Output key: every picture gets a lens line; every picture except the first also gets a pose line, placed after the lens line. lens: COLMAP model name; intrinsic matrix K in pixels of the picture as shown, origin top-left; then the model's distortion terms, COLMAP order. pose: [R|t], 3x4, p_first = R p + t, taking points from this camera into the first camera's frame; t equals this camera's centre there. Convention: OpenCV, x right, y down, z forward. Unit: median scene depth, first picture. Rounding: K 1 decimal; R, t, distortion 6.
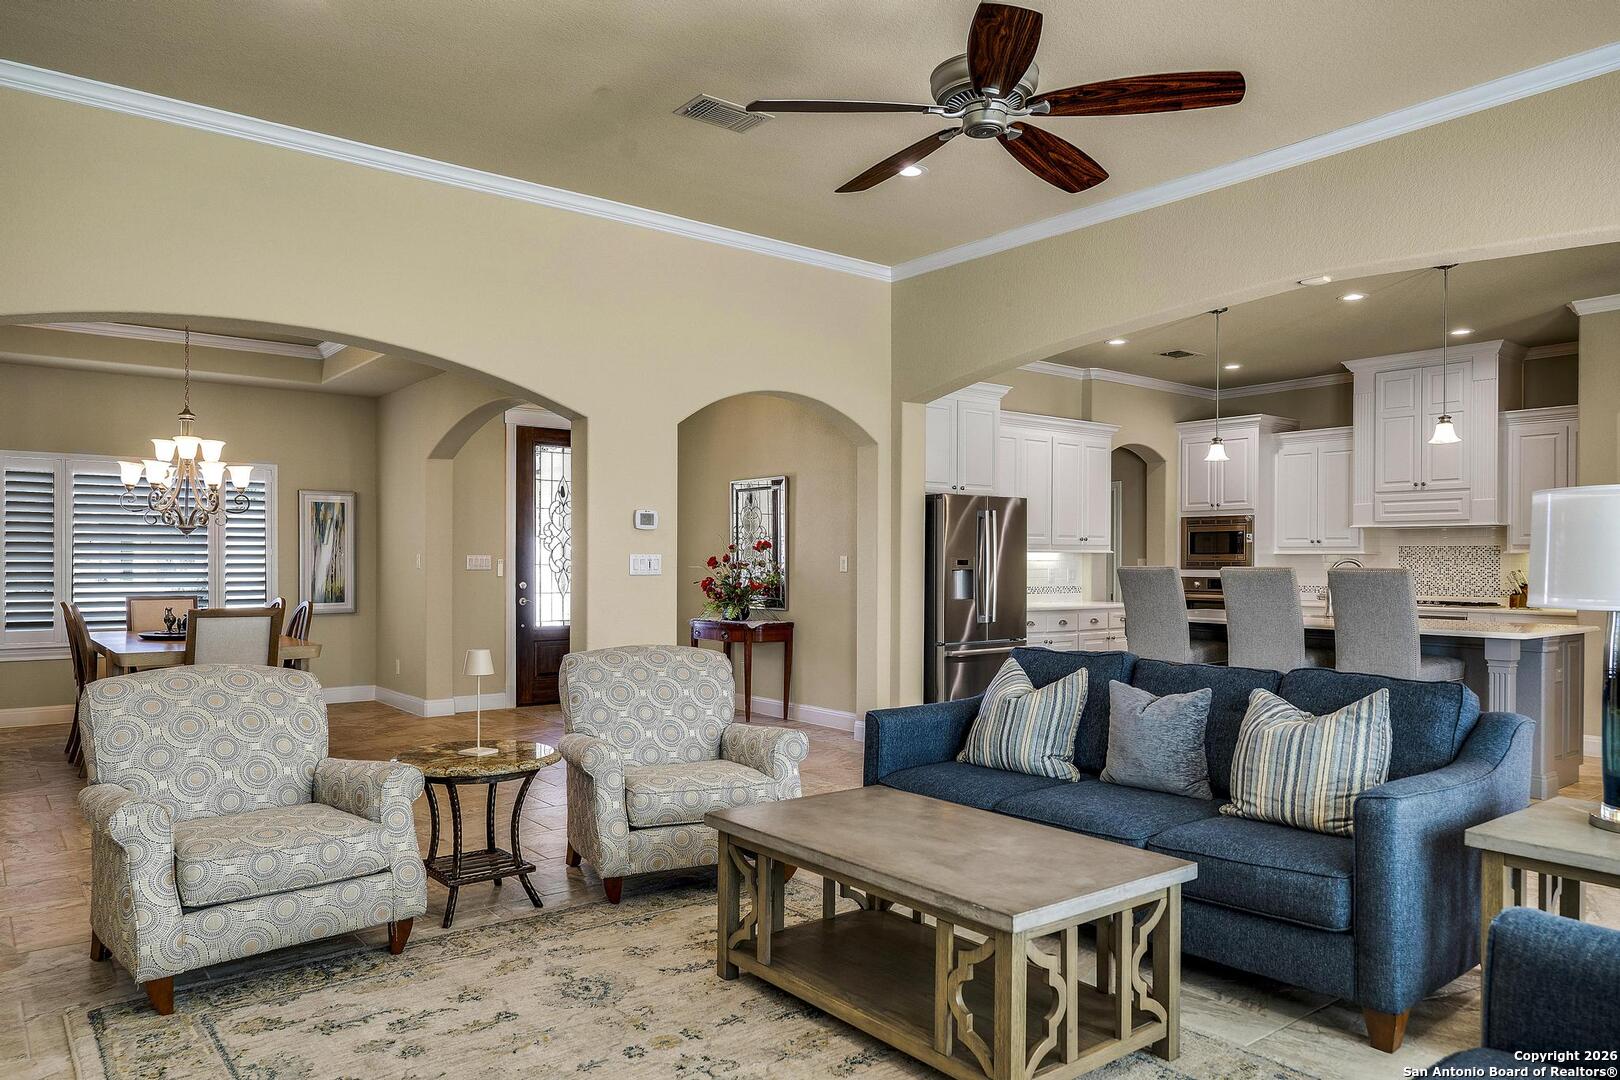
lens RADIAL K [[1085.3, 0, 804.0], [0, 1085.3, 551.4], [0, 0, 1]] dist [0.007344, 0.000837]
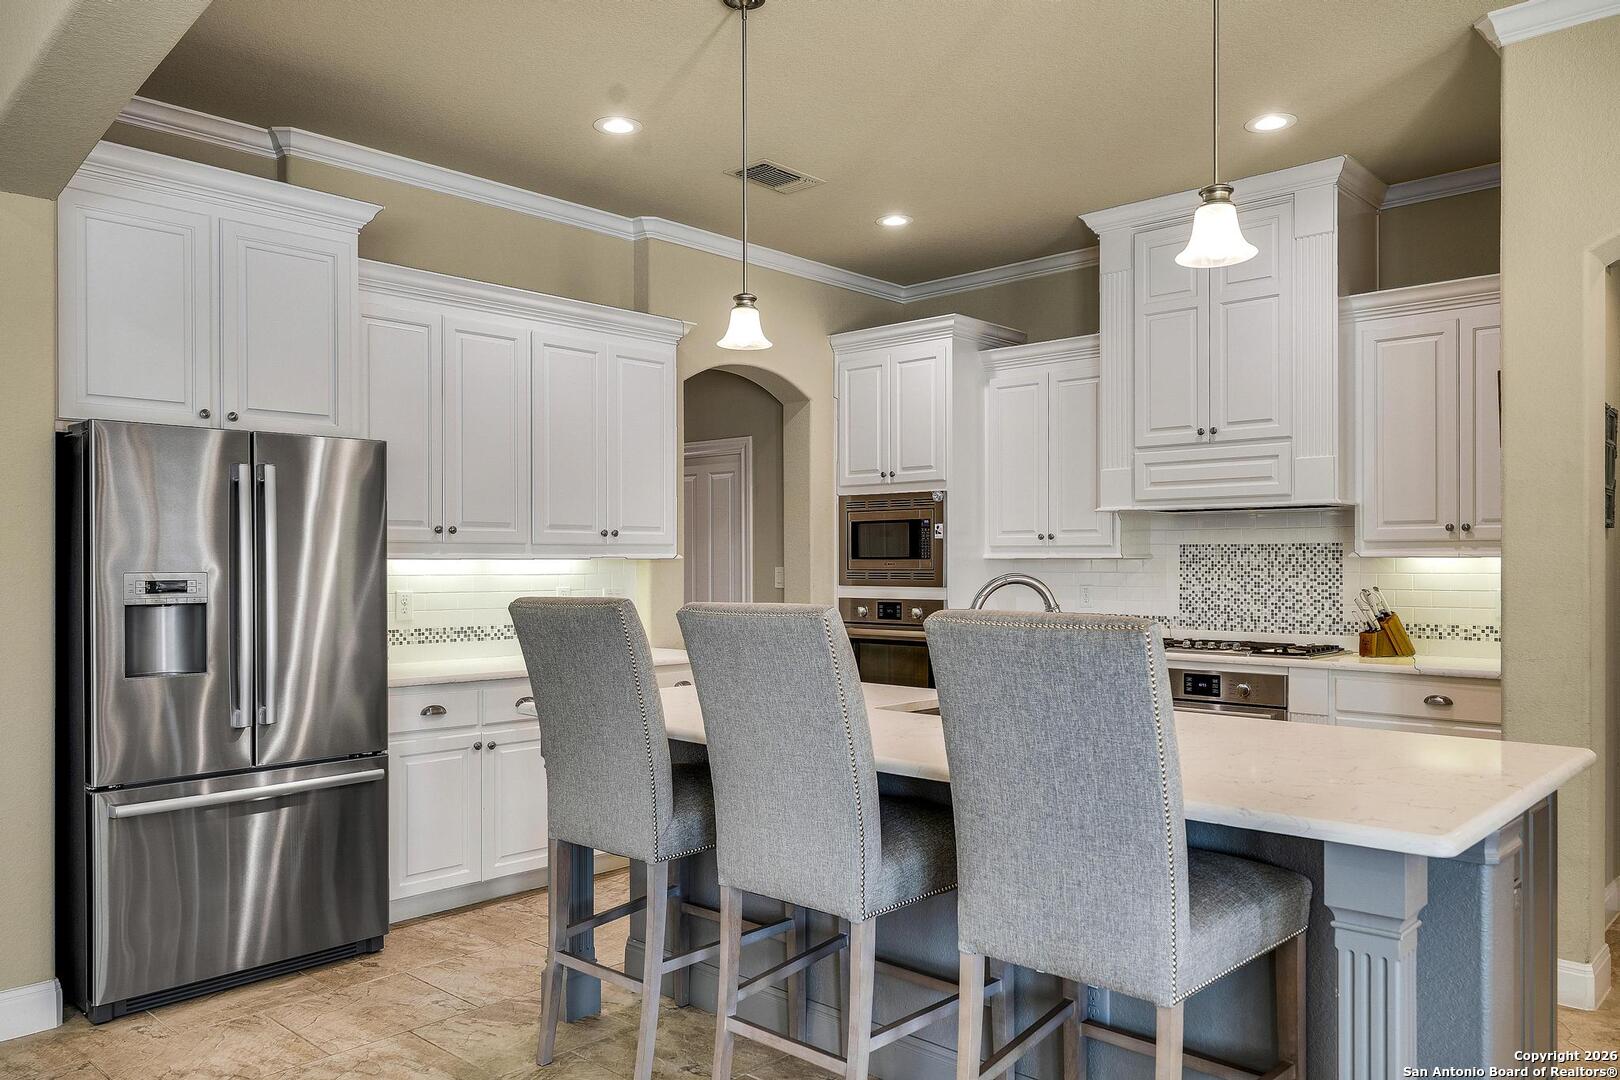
lens RADIAL K [[1193.3, 0, 812.7], [0, 1193.3, 544.3], [0, 0, 1]] dist [0.026942, -0.000465]
pose [[0.986949, -0.004812, 0.160959, 0.258599], [0.005793, 0.999967, -0.005628, -0.002306], [-0.160927, 0.006487, 0.986945, 0.414548]]
